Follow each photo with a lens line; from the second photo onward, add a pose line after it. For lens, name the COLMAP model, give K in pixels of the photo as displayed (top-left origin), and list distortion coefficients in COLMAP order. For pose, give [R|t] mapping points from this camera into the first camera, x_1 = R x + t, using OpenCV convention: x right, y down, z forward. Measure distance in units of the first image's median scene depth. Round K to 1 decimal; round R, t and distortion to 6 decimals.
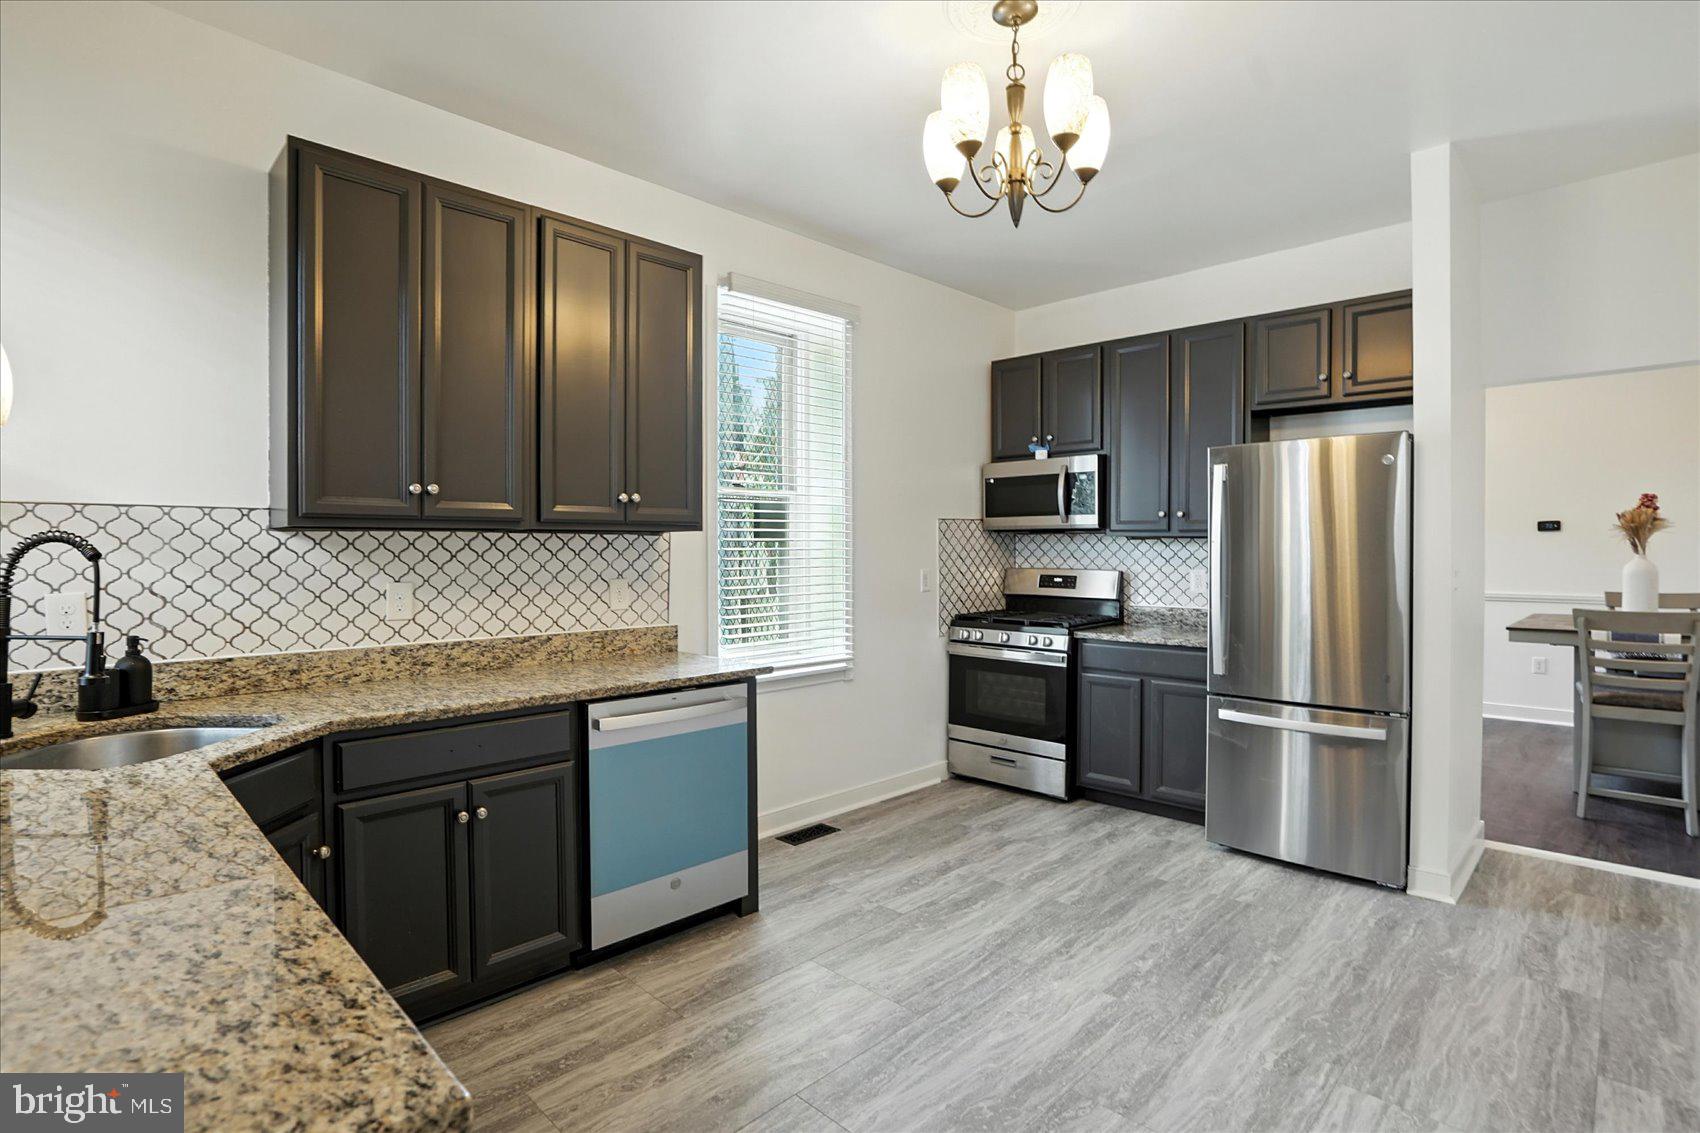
lens RADIAL K [[811.4, 0, 849.0], [0, 811.4, 557.1], [0, 0, 1]] dist [-0.048163, 0.013063]
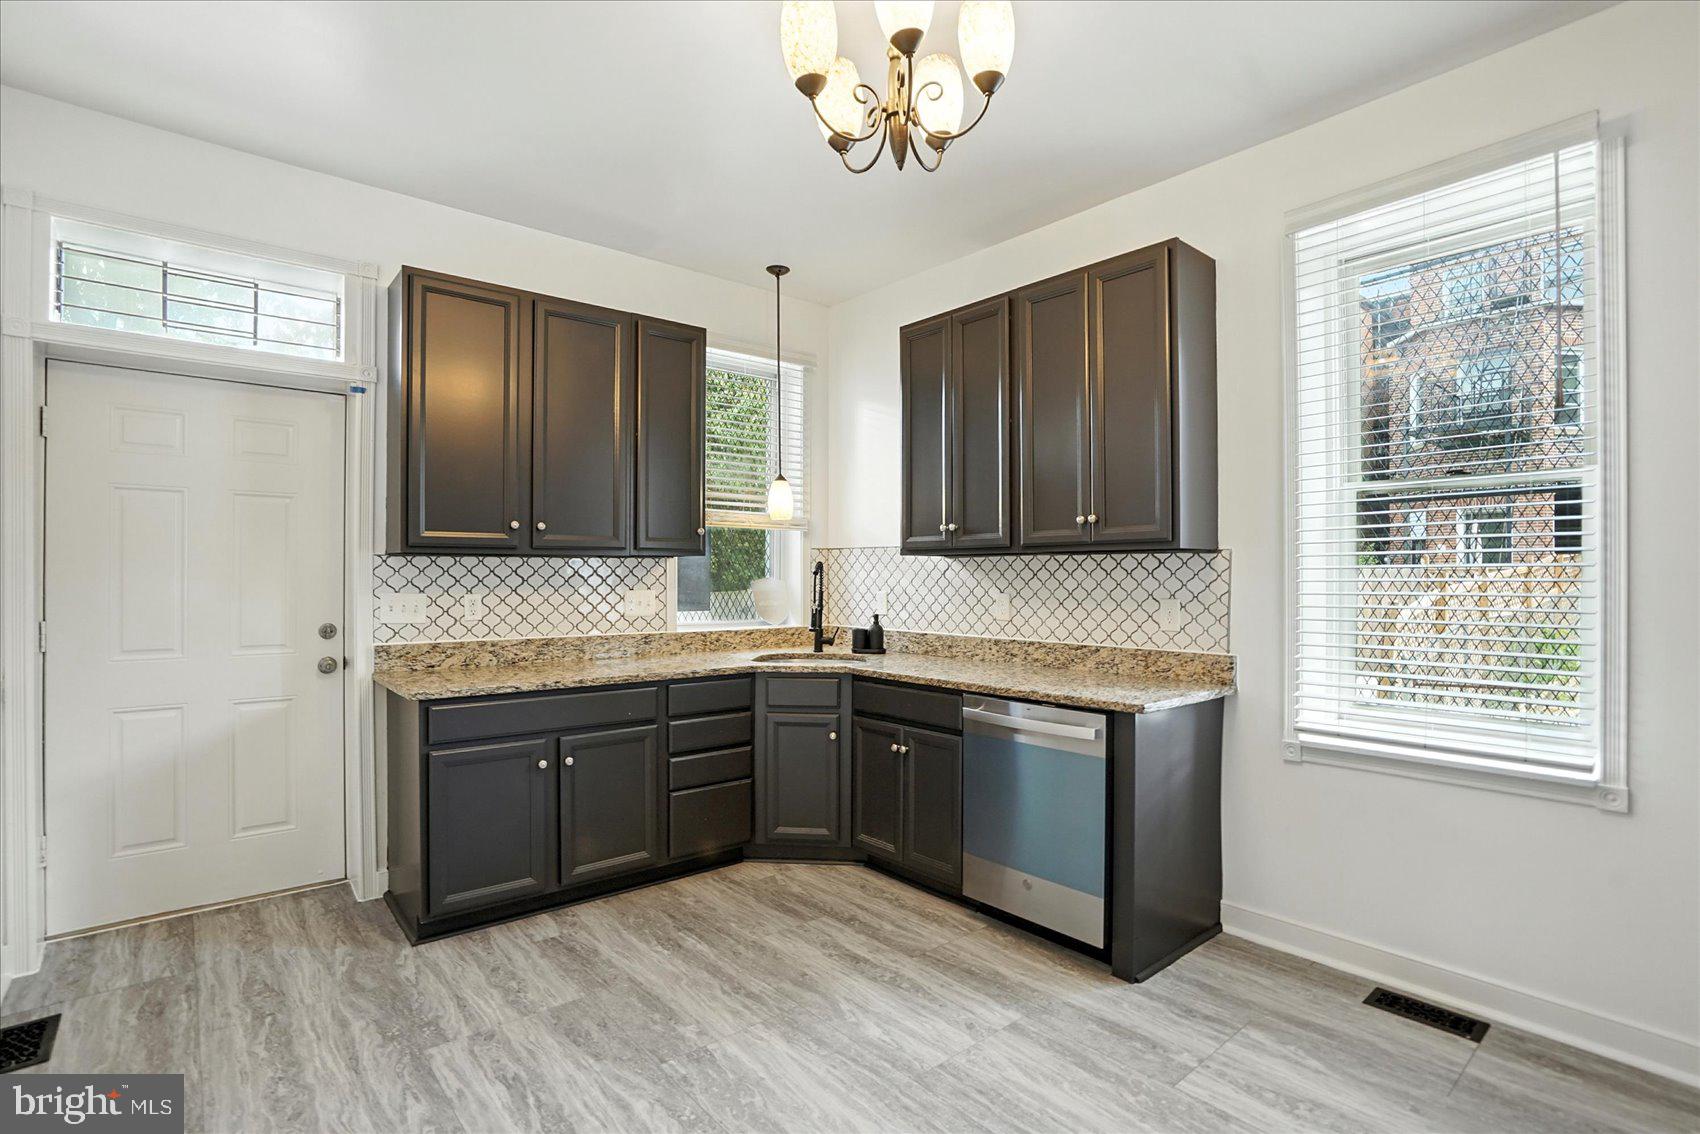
lens RADIAL K [[811.4, 0, 874.2], [0, 811.4, 572.3], [0, 0, 1]] dist [-0.048163, 0.013063]
pose [[-0.054398, -0.000122, -0.998519, 0.804336], [-0.008206, 0.999966, 0.000325, -0.003076], [0.998486, 0.008211, -0.054397, 0.804366]]
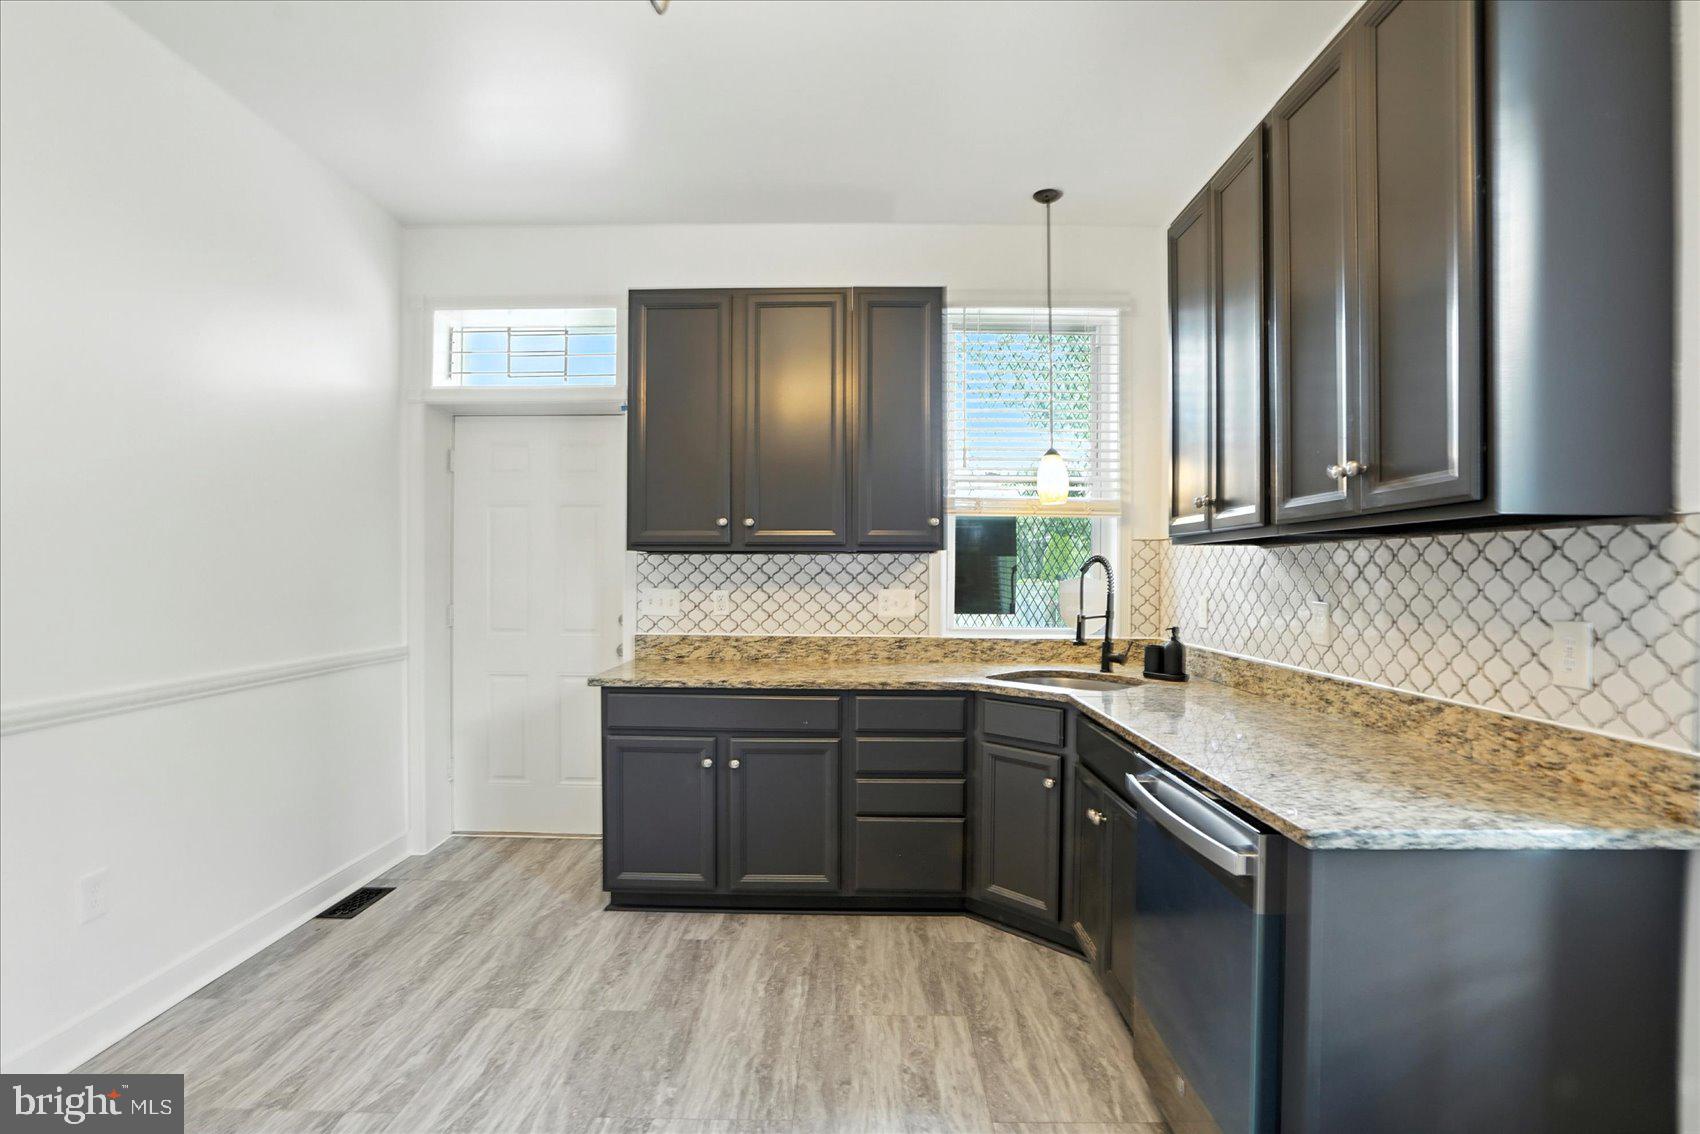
lens RADIAL K [[811.4, 0, 859.6], [0, 811.4, 577.8], [0, 0, 1]] dist [-0.048163, 0.013063]
pose [[-0.705976, 0.004208, -0.708223, 0.384469], [-0.006866, 0.999895, 0.012785, -0.002169], [0.708202, 0.013889, -0.705873, 1.185847]]
